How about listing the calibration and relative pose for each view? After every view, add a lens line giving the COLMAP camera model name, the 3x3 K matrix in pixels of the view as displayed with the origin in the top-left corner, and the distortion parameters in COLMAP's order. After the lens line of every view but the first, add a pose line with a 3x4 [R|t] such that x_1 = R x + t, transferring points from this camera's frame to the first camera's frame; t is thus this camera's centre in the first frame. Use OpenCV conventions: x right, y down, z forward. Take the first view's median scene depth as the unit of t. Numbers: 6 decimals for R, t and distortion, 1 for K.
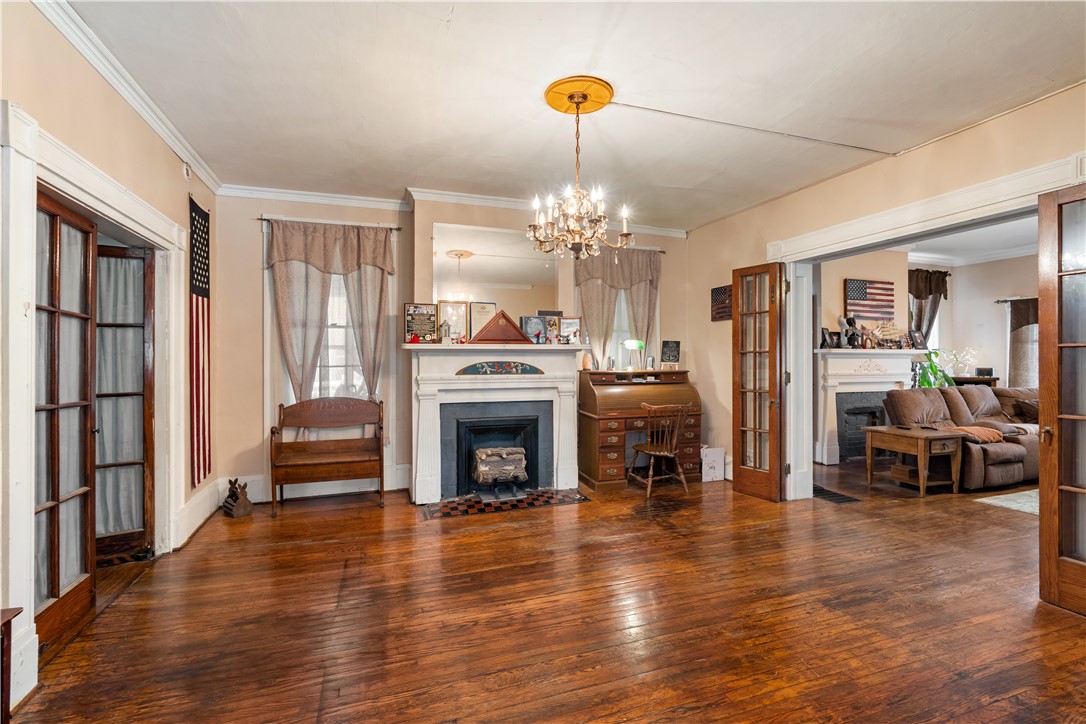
lens RADIAL K [[485.7, 0, 546.9], [0, 485.7, 363.8], [0, 0, 1]] dist [-0.001004, 0.000059]
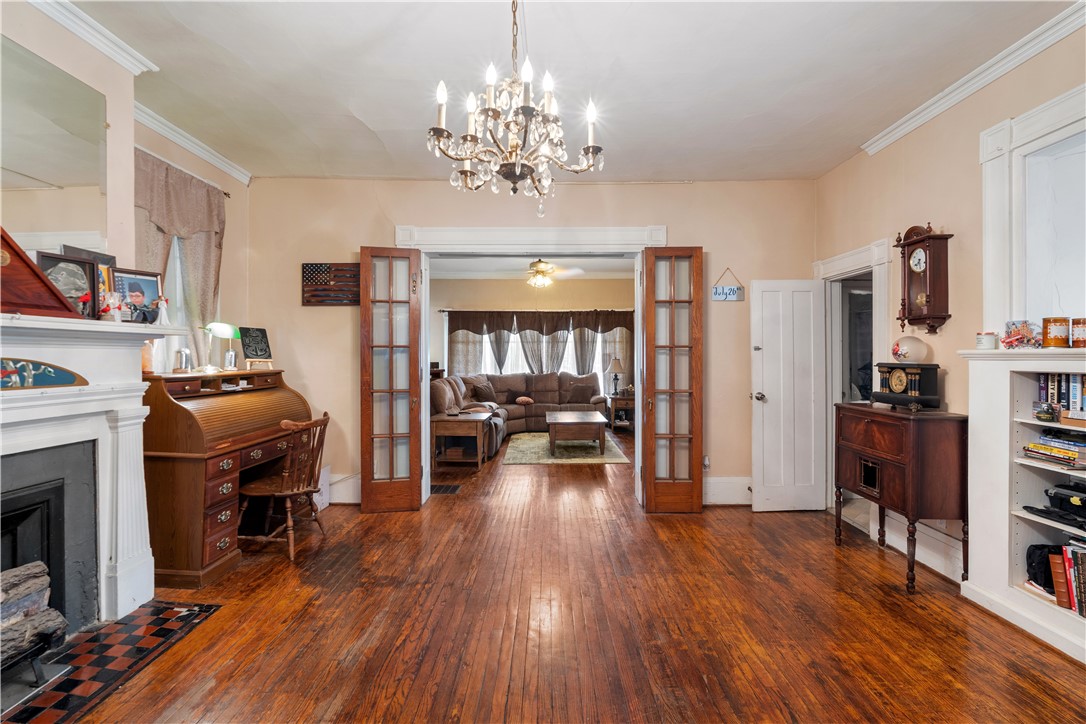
lens RADIAL K [[487.1, 0, 542.3], [0, 487.1, 357.0], [0, 0, 1]] dist [-0.002193, -0.000117]
pose [[0.340760, -0.000974, 0.940150, -0.307342], [0.006801, 0.999976, -0.001429, -0.002025], [-0.940126, 0.006881, 0.340759, 0.451662]]
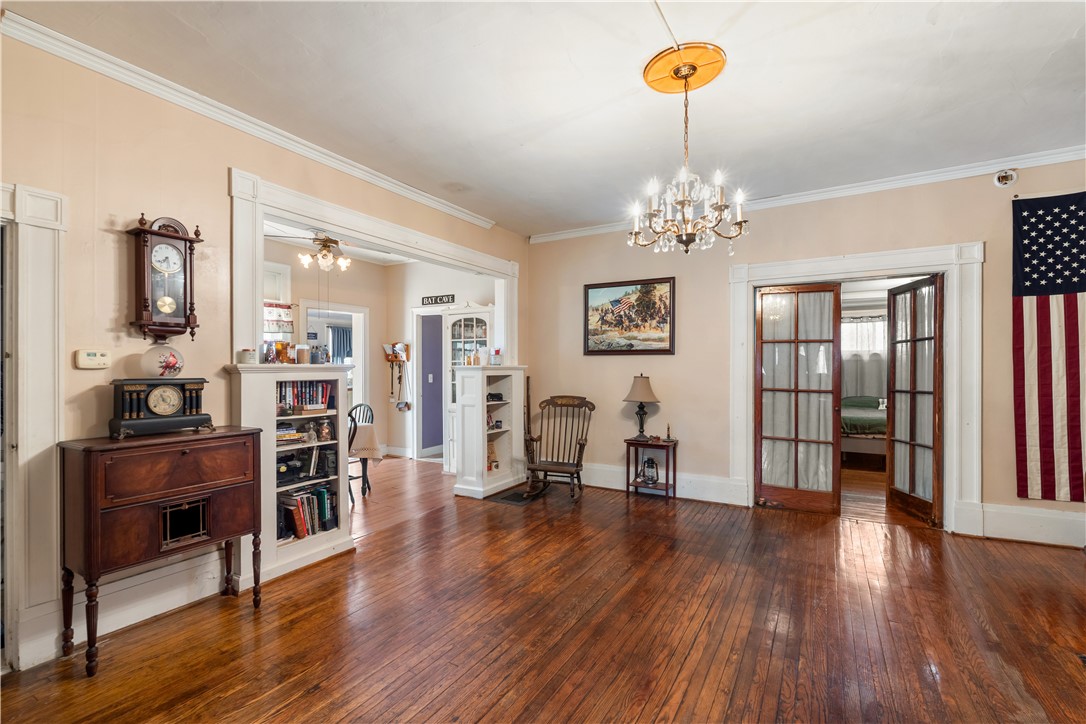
lens RADIAL K [[485.7, 0, 546.9], [0, 485.7, 363.8], [0, 0, 1]] dist [-0.001004, 0.000059]
pose [[-0.758612, -0.000816, -0.651542, 0.500197], [0.000107, 0.999999, -0.001377, -0.007035], [0.651543, -0.001114, -0.758611, 0.901807]]
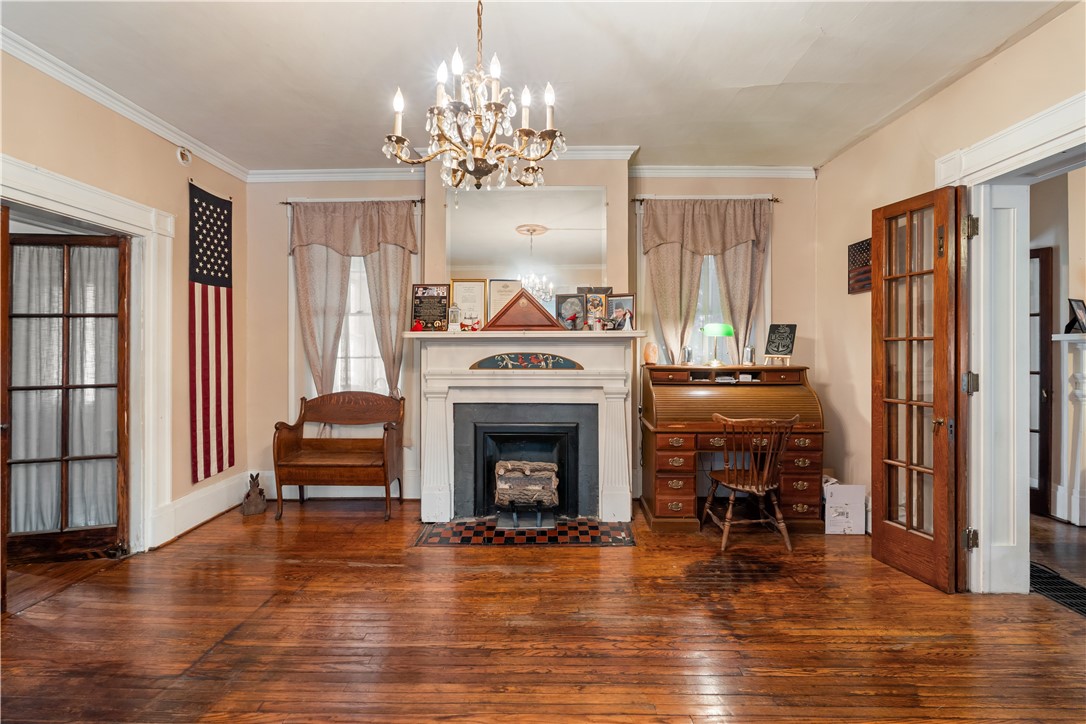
lens RADIAL K [[481.9, 0, 546.3], [0, 481.9, 352.6], [0, 0, 1]] dist [-0.001036, 0.000230]
pose [[0.938181, 0.003297, -0.346128, 0.212009], [-0.004110, 0.999990, -0.001616, -0.004207], [0.346120, 0.002939, 0.938186, 0.274202]]
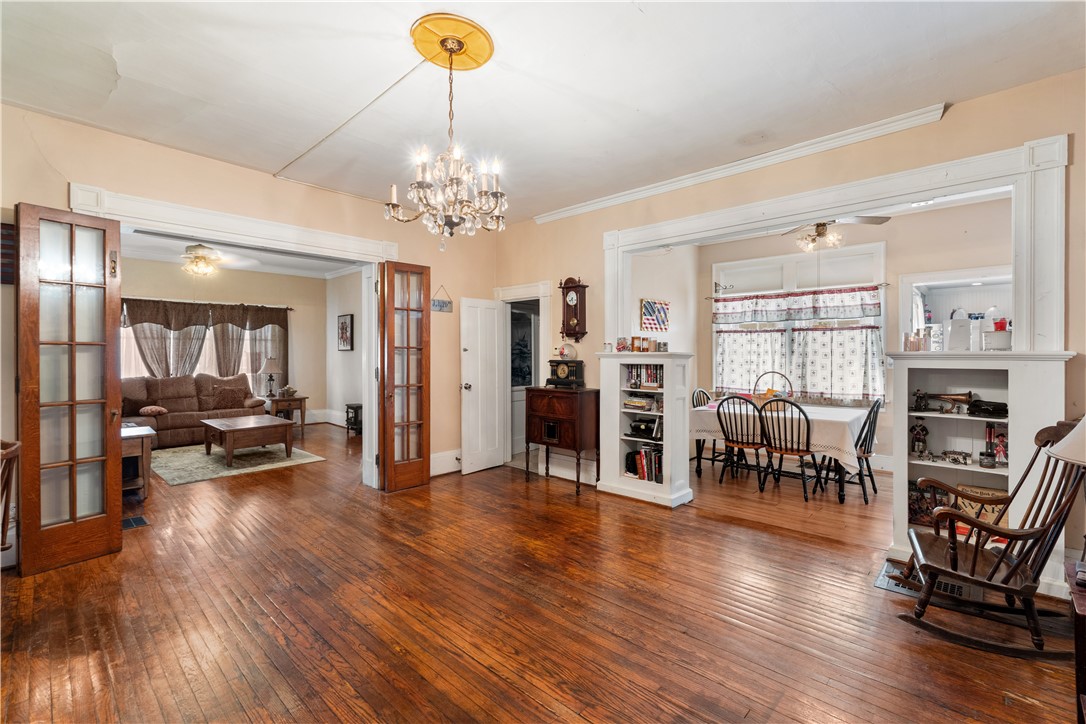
lens RADIAL K [[482.9, 0, 544.3], [0, 482.9, 356.1], [0, 0, 1]] dist [0.000533, 0.000079]
pose [[-0.455546, -0.001686, 0.890211, -0.452427], [0.007308, 0.999957, 0.005634, -0.006409], [-0.890182, 0.009072, -0.455514, 0.741750]]
